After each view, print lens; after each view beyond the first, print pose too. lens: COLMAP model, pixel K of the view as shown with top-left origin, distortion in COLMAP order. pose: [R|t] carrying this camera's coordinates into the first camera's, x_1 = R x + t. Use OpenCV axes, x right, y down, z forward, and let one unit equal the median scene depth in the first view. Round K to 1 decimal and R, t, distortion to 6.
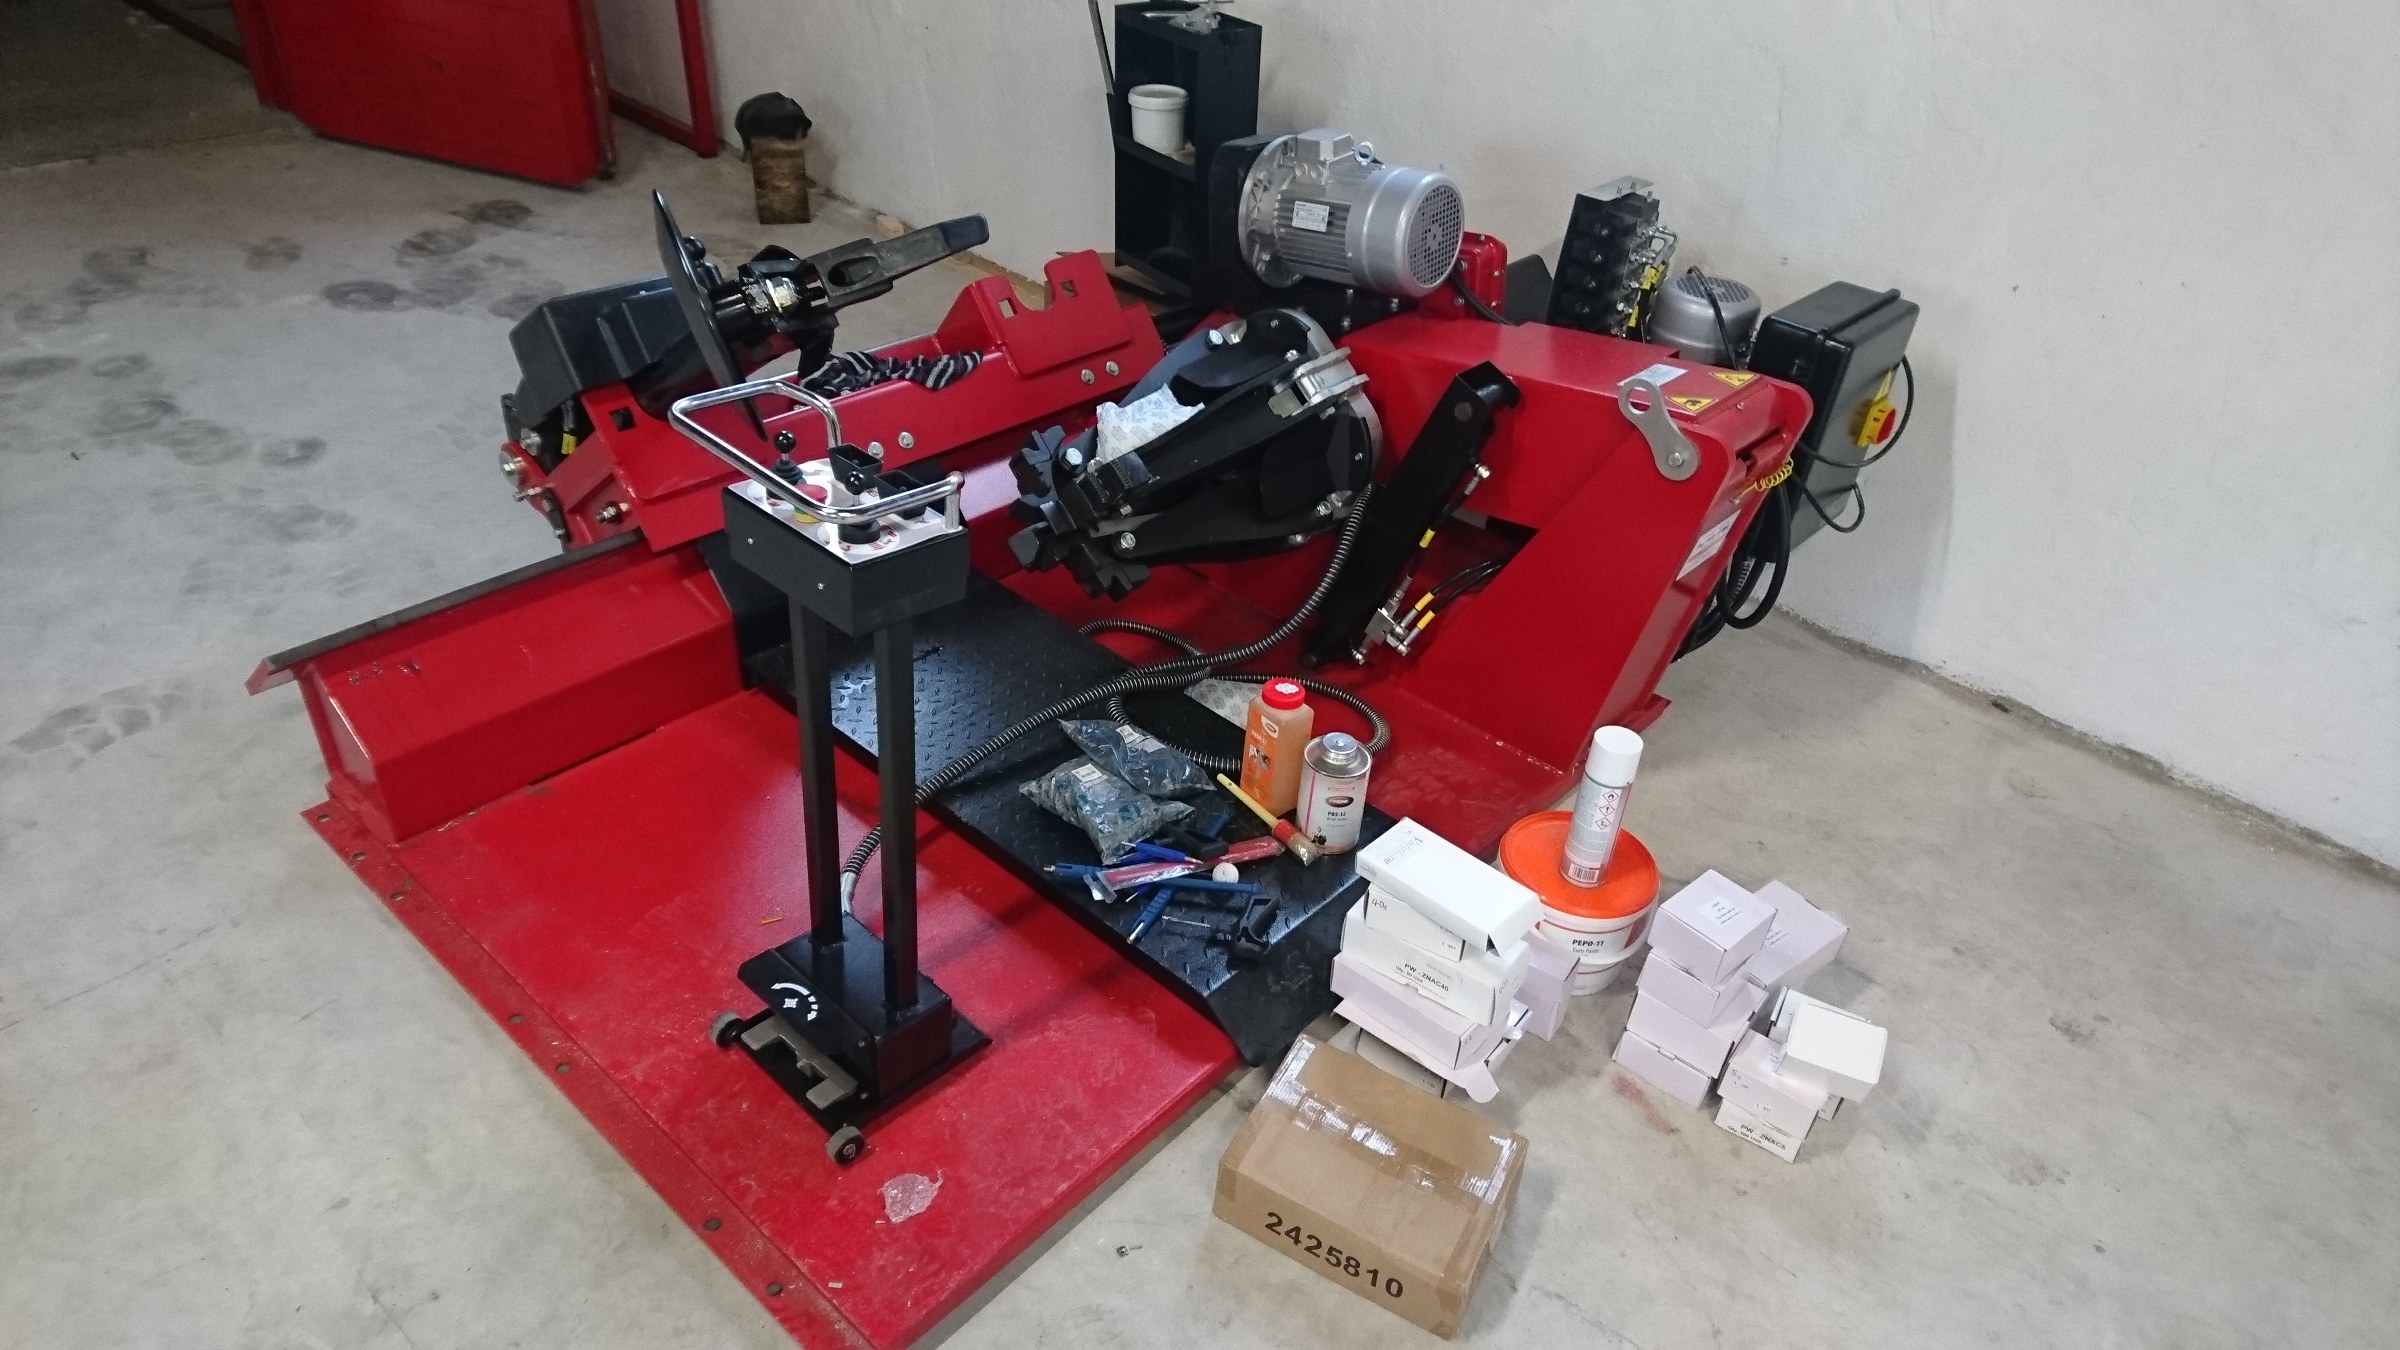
lens RADIAL K [[1469.2, 0, 1207.1], [0, 1469.2, 679.8], [0, 0, 1]] dist [0.105389, -0.129869]
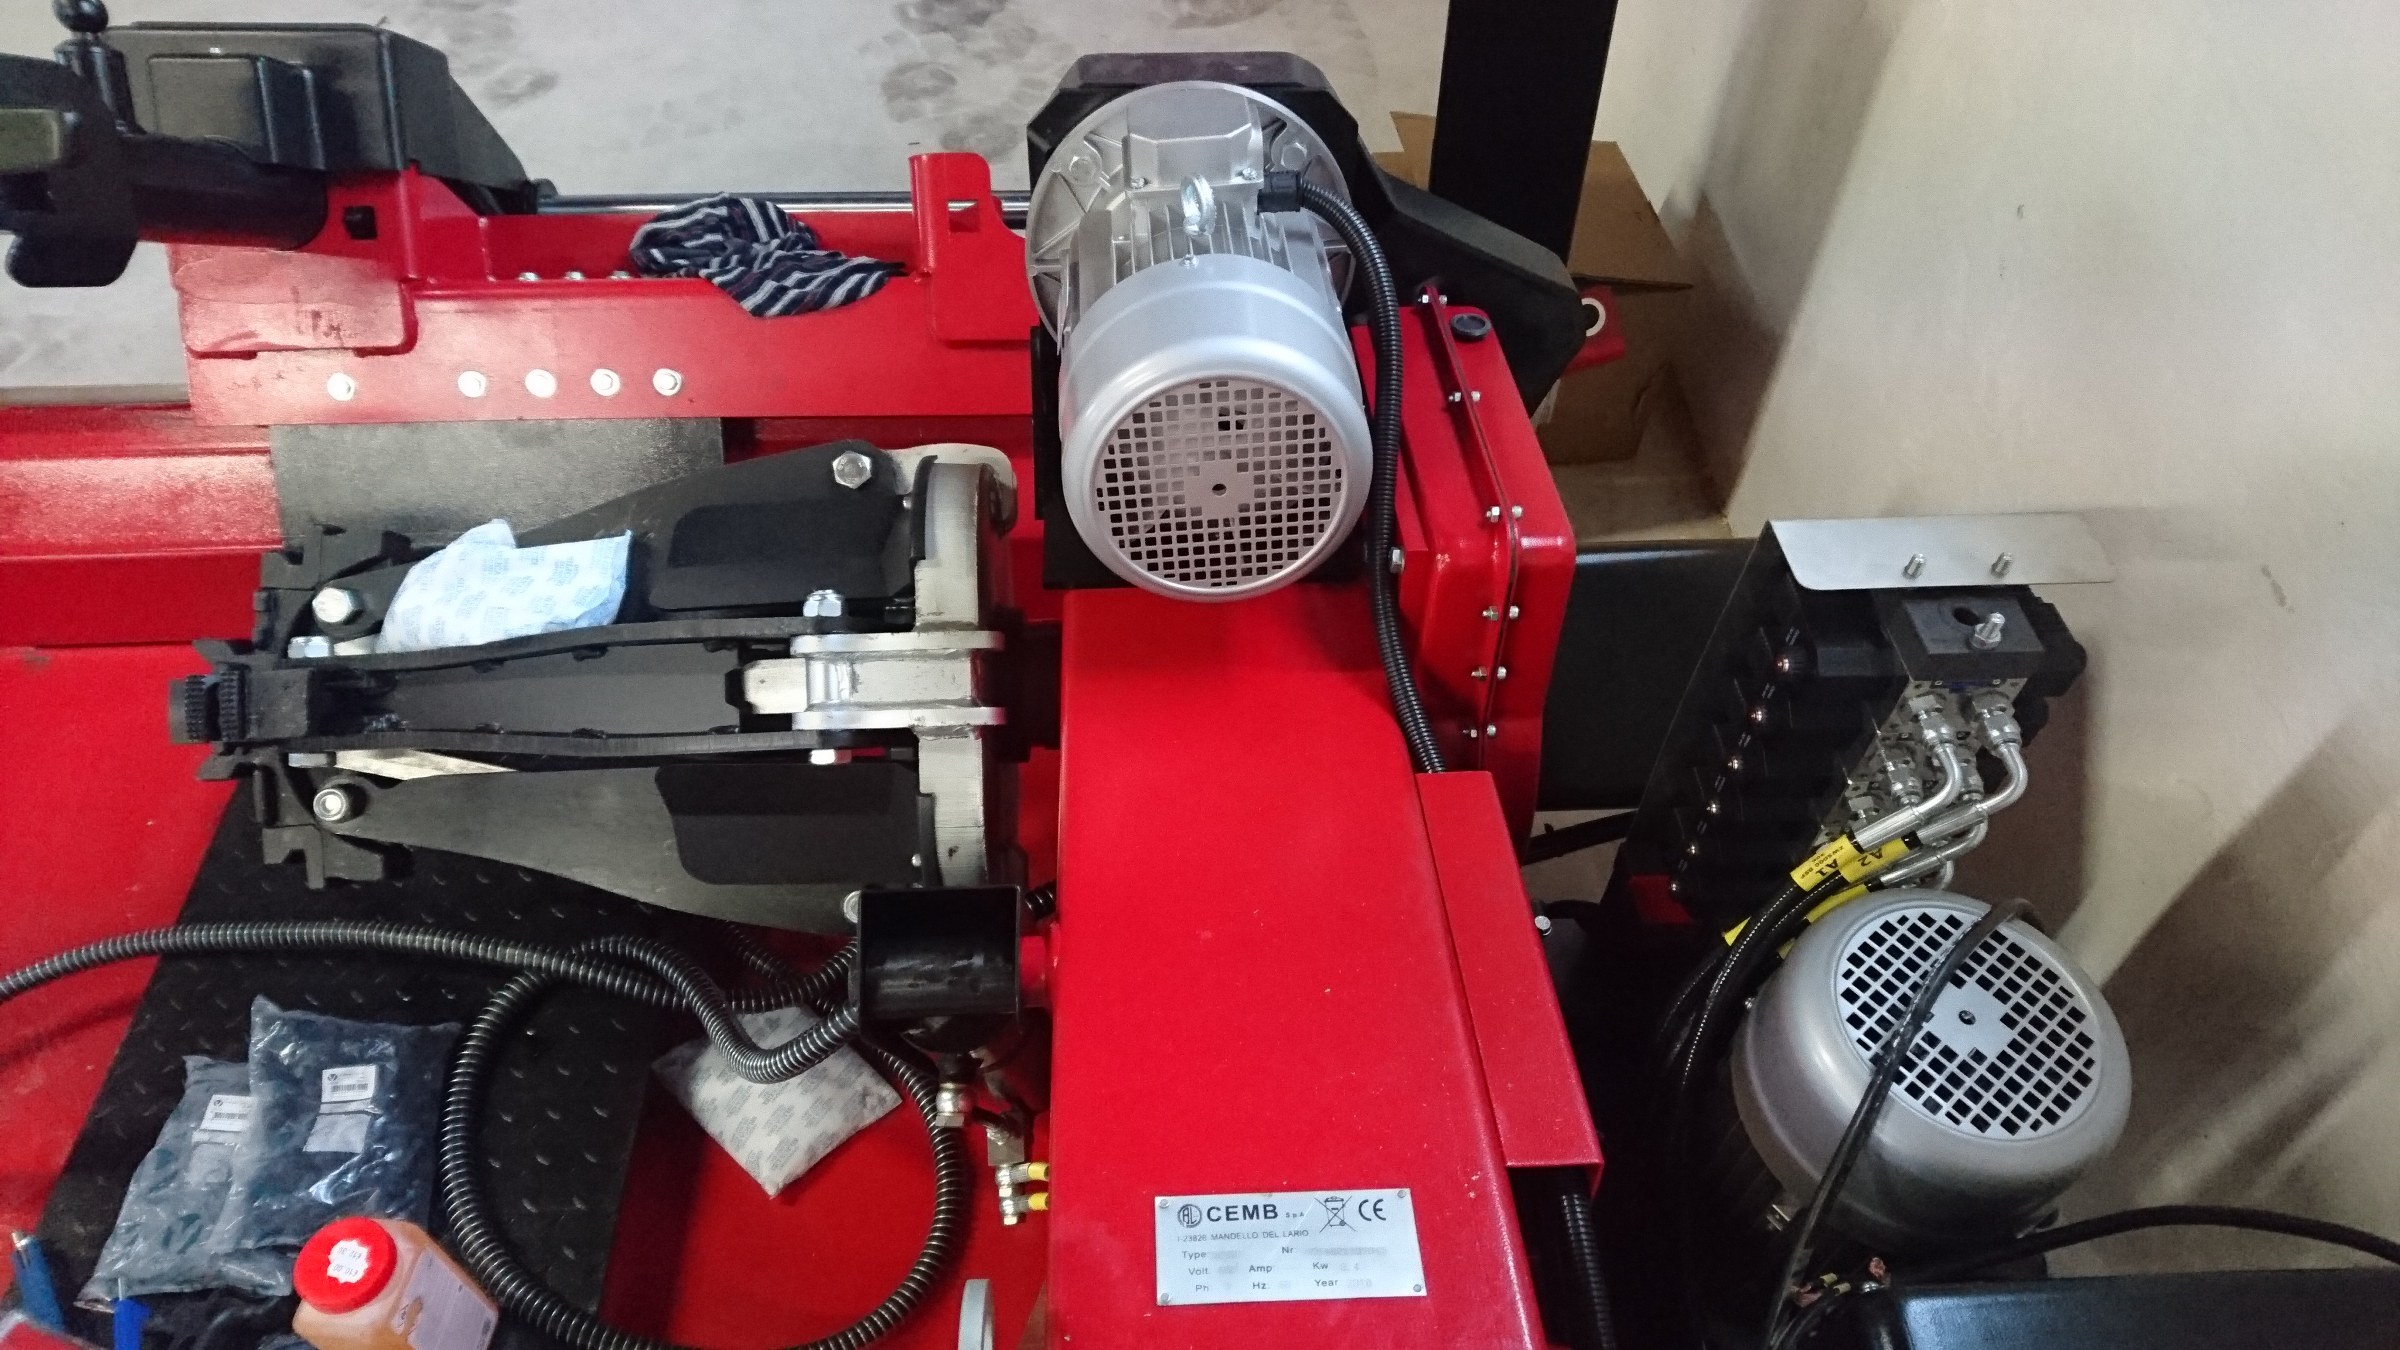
lens RADIAL K [[1469.2, 0, 1207.1], [0, 1469.2, 679.8], [0, 0, 1]] dist [0.105389, -0.129869]
pose [[0.684002, 0.503982, -0.527393, 0.372318], [-0.355356, 0.861592, 0.362467, -0.389883], [0.637074, -0.060515, 0.768423, 0.703912]]
